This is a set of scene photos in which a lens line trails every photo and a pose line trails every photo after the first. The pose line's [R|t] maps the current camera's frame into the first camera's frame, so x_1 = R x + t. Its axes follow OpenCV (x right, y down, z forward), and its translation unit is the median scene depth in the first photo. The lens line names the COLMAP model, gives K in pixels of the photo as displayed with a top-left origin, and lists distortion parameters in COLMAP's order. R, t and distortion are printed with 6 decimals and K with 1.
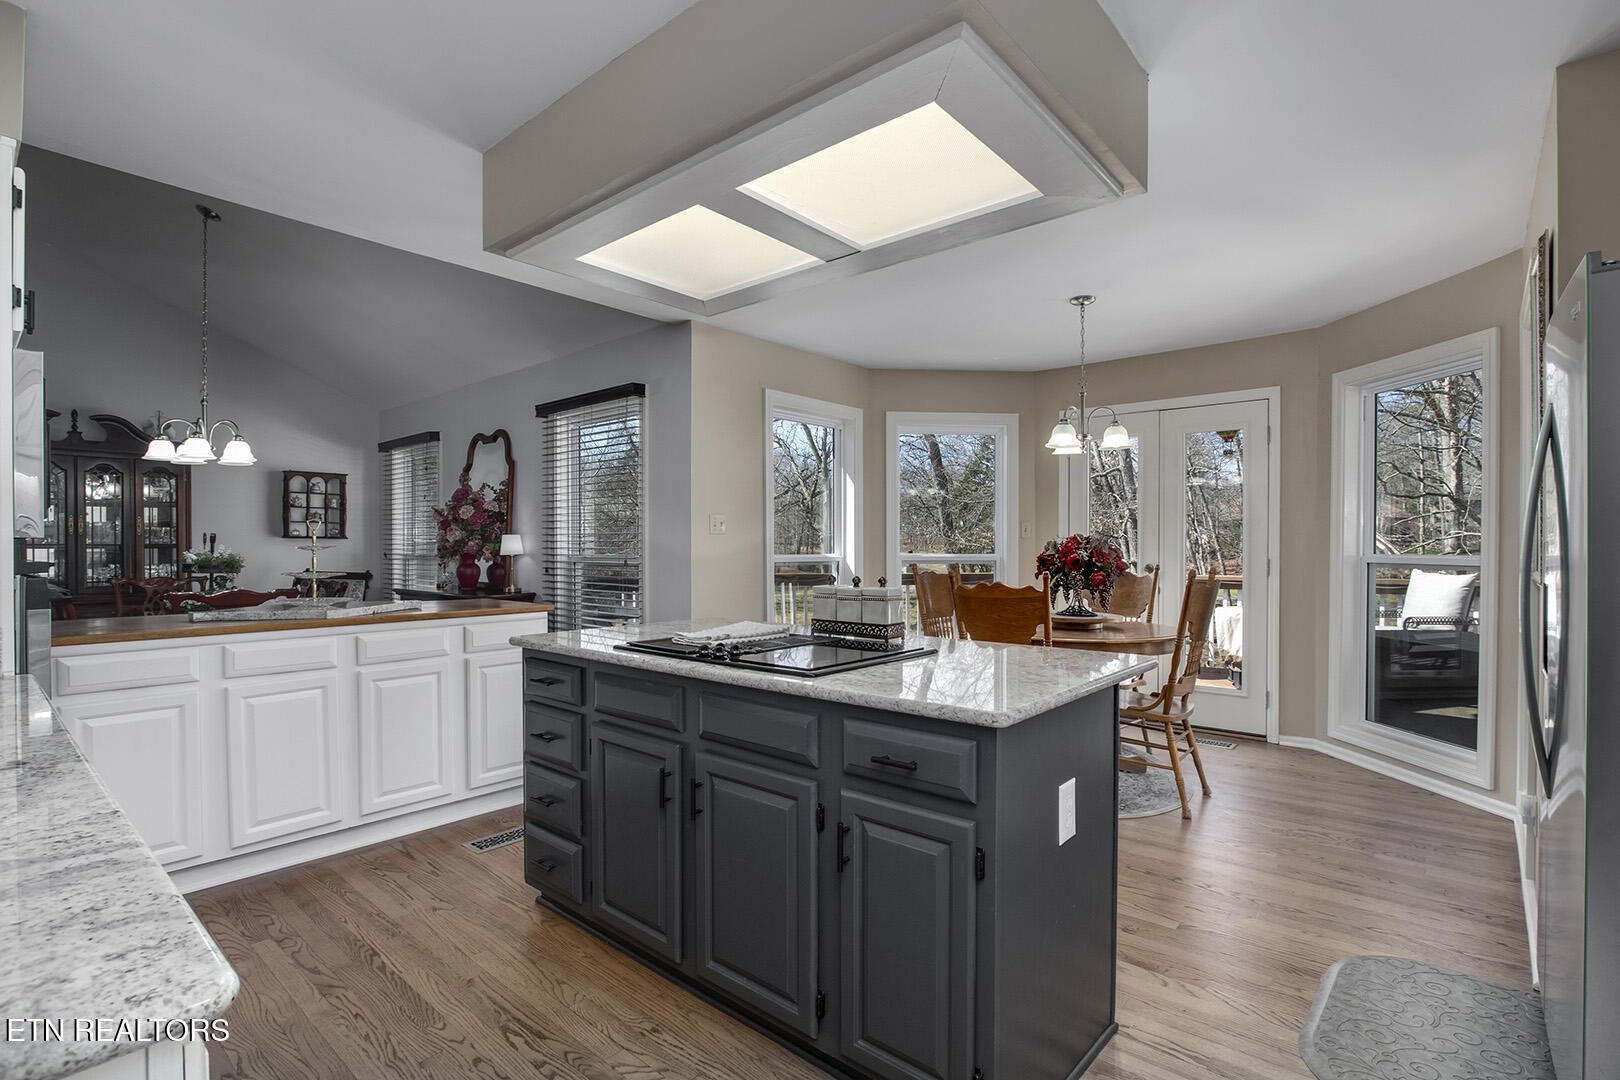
lens RADIAL K [[758.6, 0, 810.2], [0, 758.6, 546.2], [0, 0, 1]] dist [-0.022500, 0.003221]
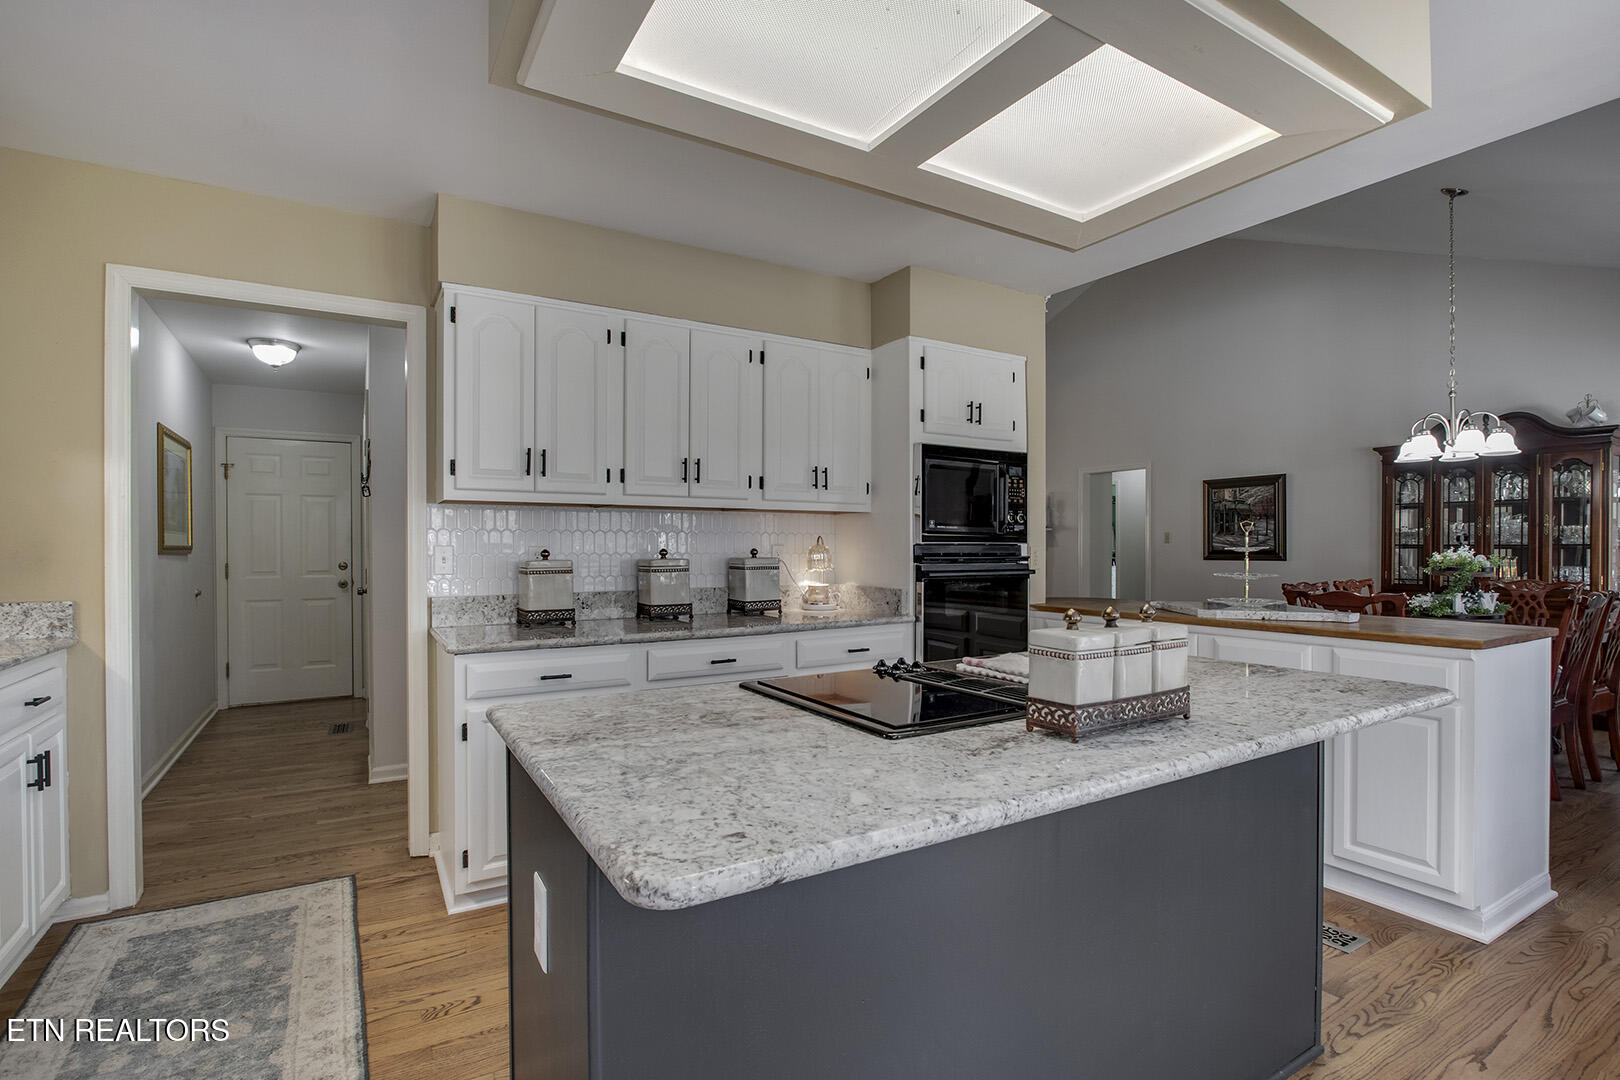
lens RADIAL K [[758.6, 0, 811.5], [0, 758.6, 551.0], [0, 0, 1]] dist [-0.022500, 0.003221]
pose [[-0.329598, 0.008453, -0.944083, 0.237761], [-0.002234, 0.999950, 0.009734, -0.001321], [0.944119, 0.005318, -0.329563, 0.374183]]
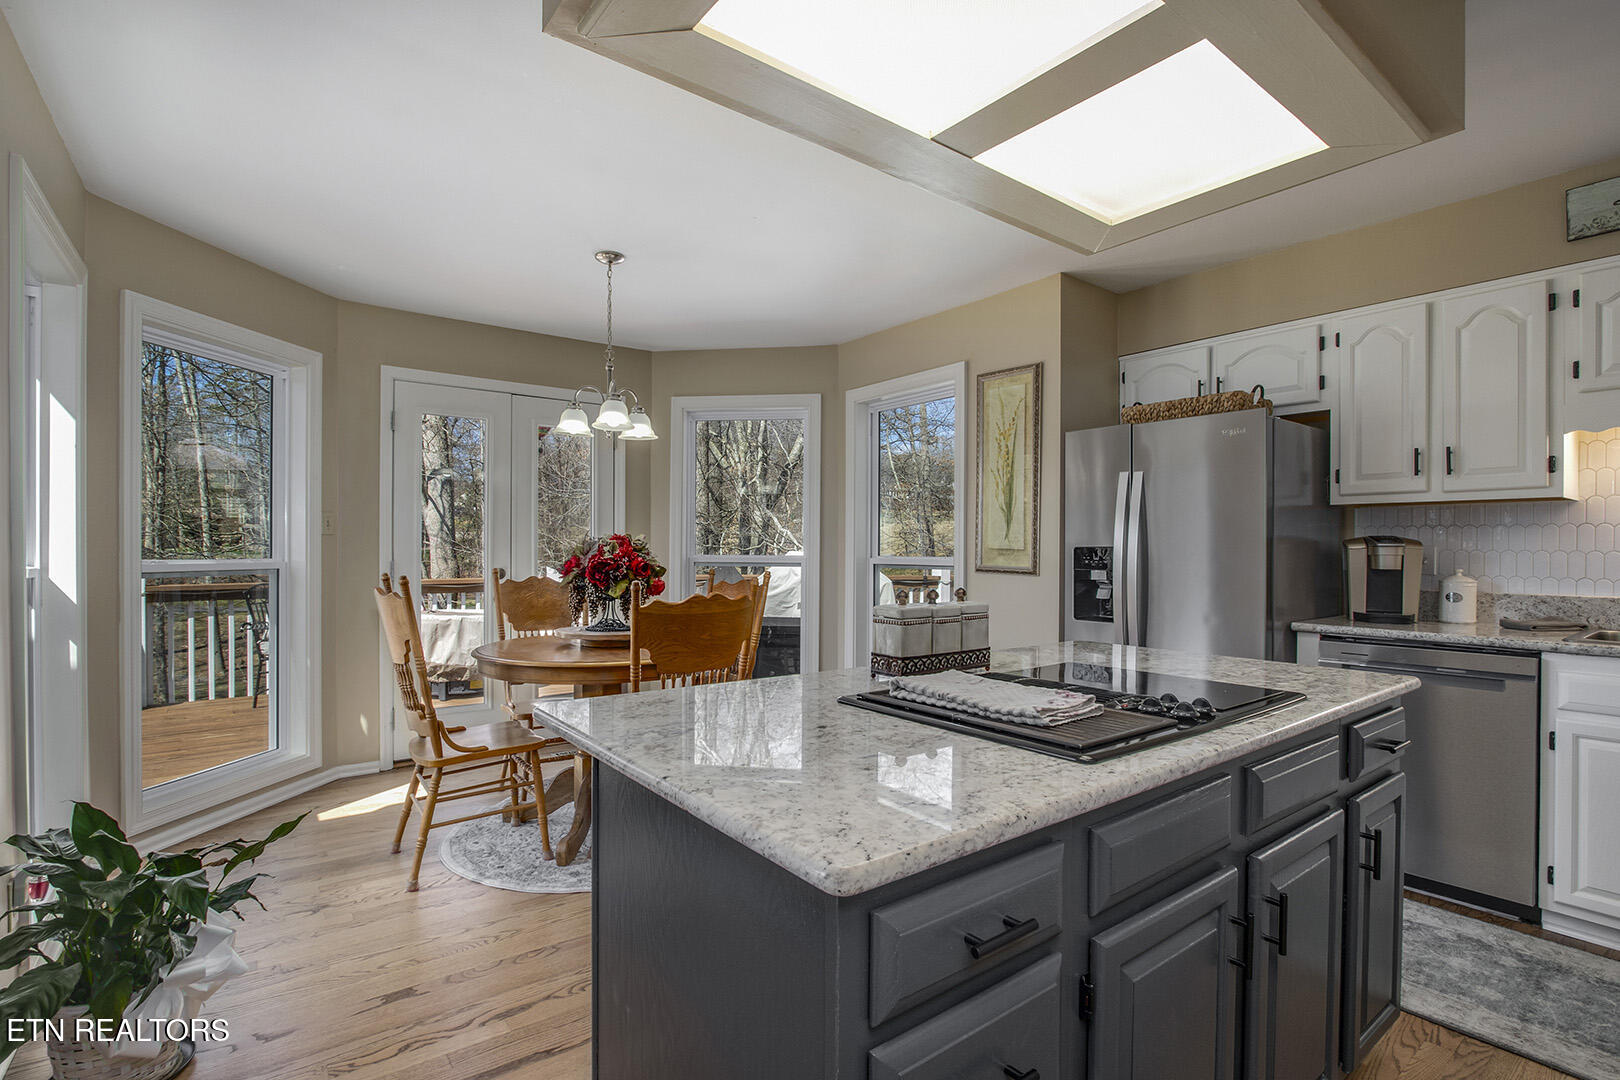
lens RADIAL K [[758.6, 0, 807.9], [0, 758.6, 544.4], [0, 0, 1]] dist [-0.022500, 0.003221]
pose [[0.231162, 0.009485, 0.972869, -0.248210], [-0.001345, 0.999955, -0.009429, 0.001788], [-0.972914, 0.000871, 0.231164, 0.358750]]
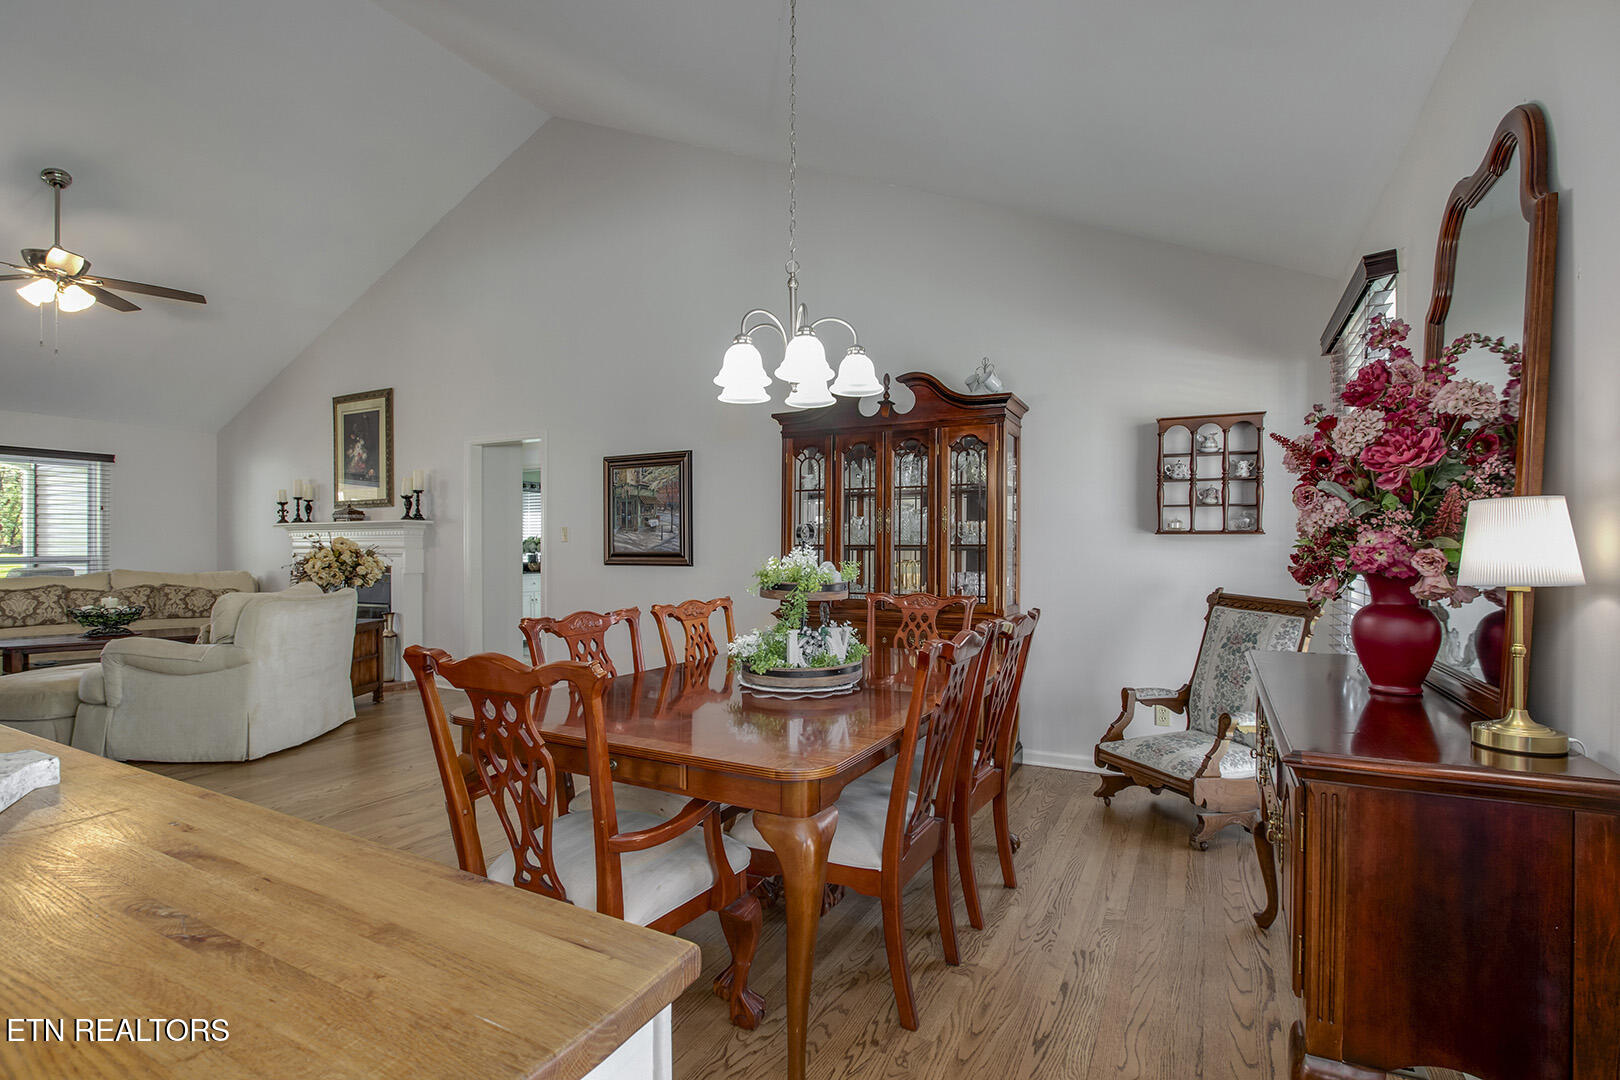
lens RADIAL K [[758.6, 0, 803.9], [0, 758.6, 553.5], [0, 0, 1]] dist [-0.022500, 0.003221]
pose [[0.205589, 0.010666, -0.978580, -0.178204], [-0.005294, 0.999938, 0.009786, -0.000627], [0.978624, 0.003169, 0.205633, 0.608393]]
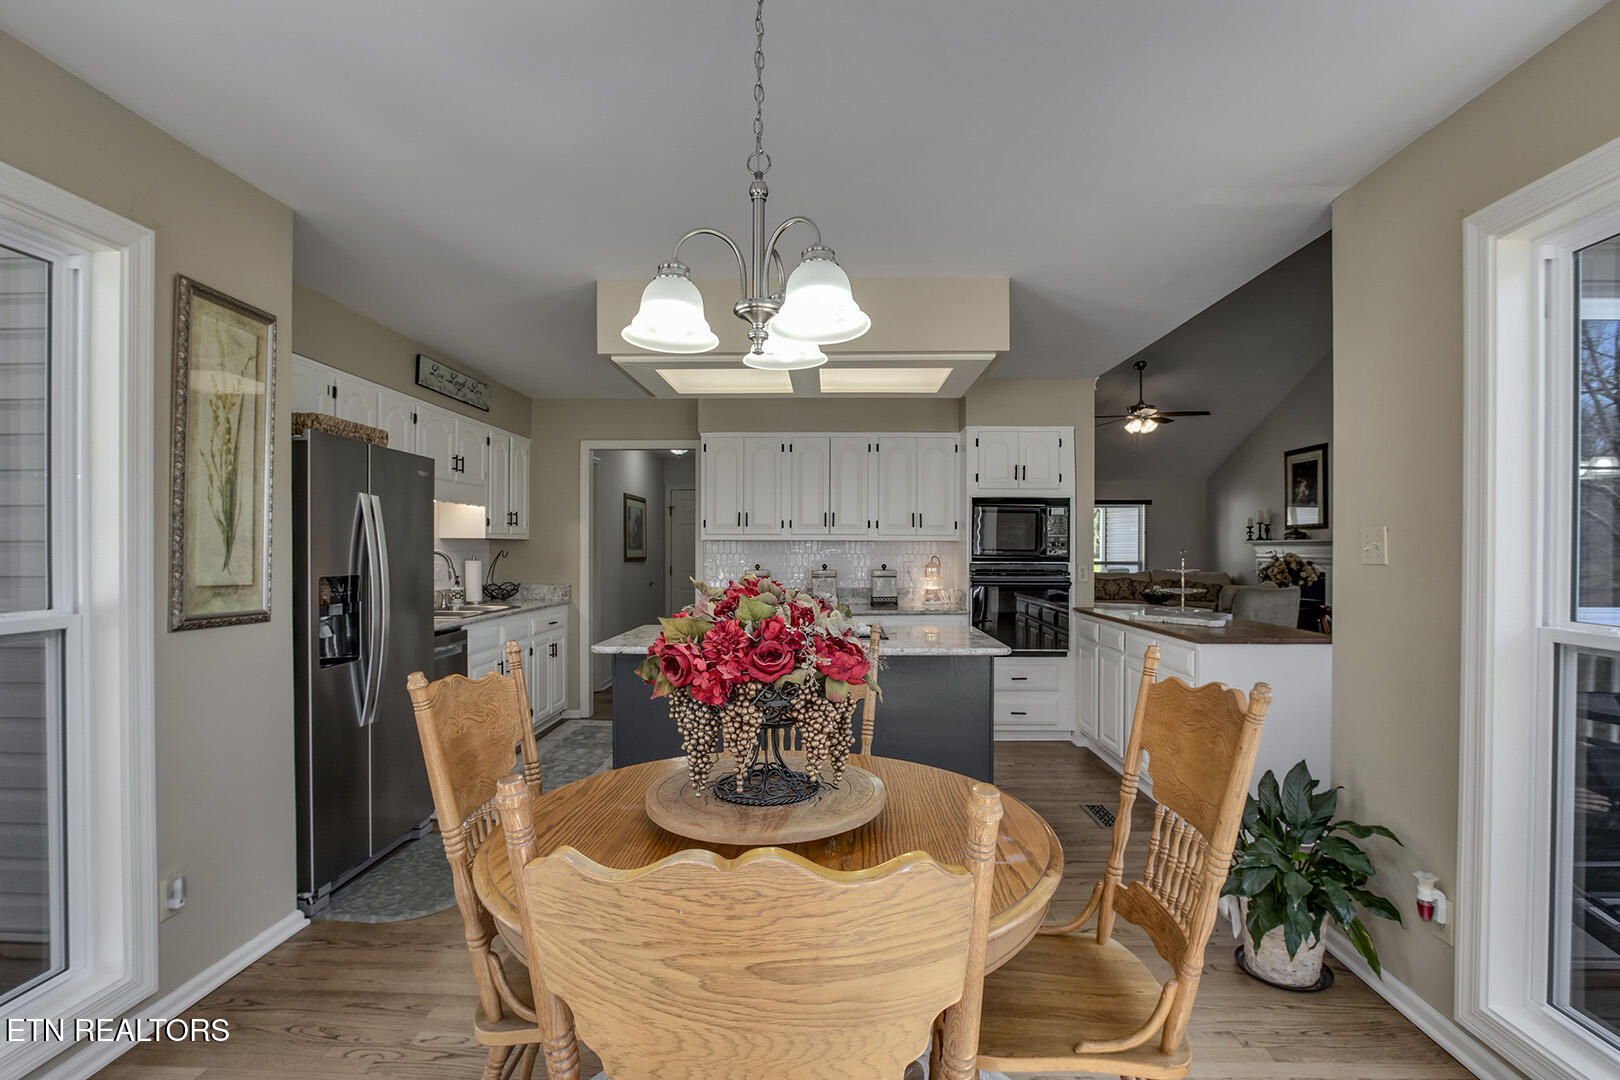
lens RADIAL K [[758.6, 0, 821.8], [0, 758.6, 551.3], [0, 0, 1]] dist [-0.022500, 0.003221]
pose [[-0.782472, 0.003349, -0.622677, 0.333081], [-0.003177, 0.999951, 0.009371, -0.020167], [0.622678, 0.009311, -0.782423, 0.787415]]
